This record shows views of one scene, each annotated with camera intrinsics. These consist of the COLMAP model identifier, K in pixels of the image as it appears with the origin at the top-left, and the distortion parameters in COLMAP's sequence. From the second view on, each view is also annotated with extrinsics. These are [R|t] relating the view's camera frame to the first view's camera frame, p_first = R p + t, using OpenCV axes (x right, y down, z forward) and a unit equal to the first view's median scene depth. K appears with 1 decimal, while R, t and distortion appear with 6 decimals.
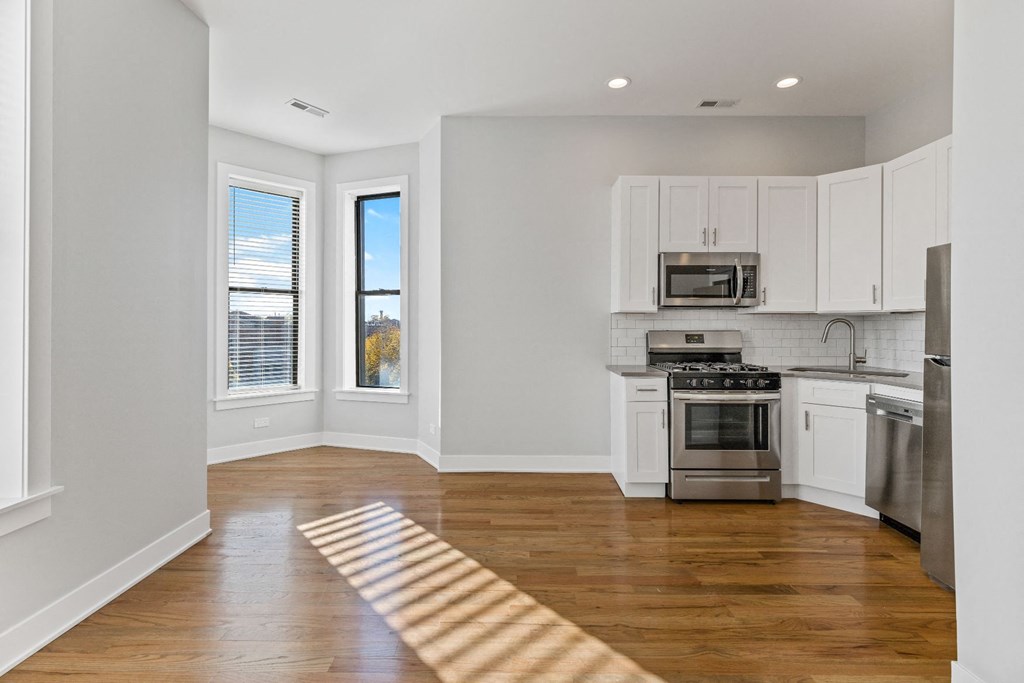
lens RADIAL K [[466.4, 0, 513.1], [0, 466.4, 323.7], [0, 0, 1]] dist [0.002244, -0.000380]
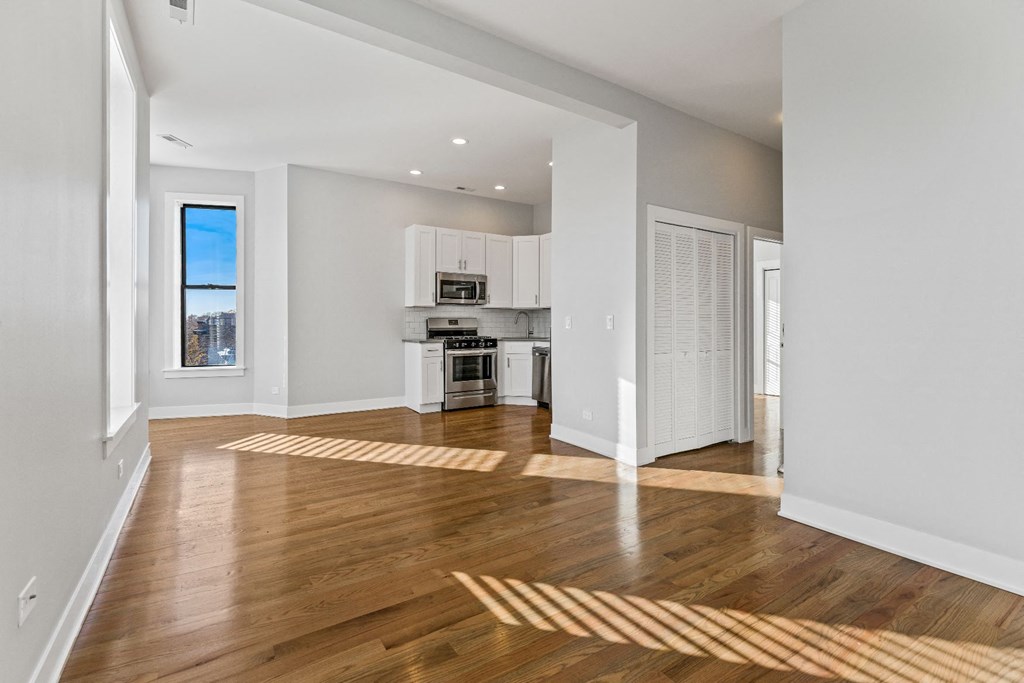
lens RADIAL K [[466.4, 0, 513.1], [0, 466.4, 323.7], [0, 0, 1]] dist [0.002244, -0.000380]
pose [[0.833482, -0.004487, 0.552528, -0.407252], [-0.000214, 0.999964, 0.008444, 0.024207], [-0.552547, -0.007157, 0.833451, -0.600443]]
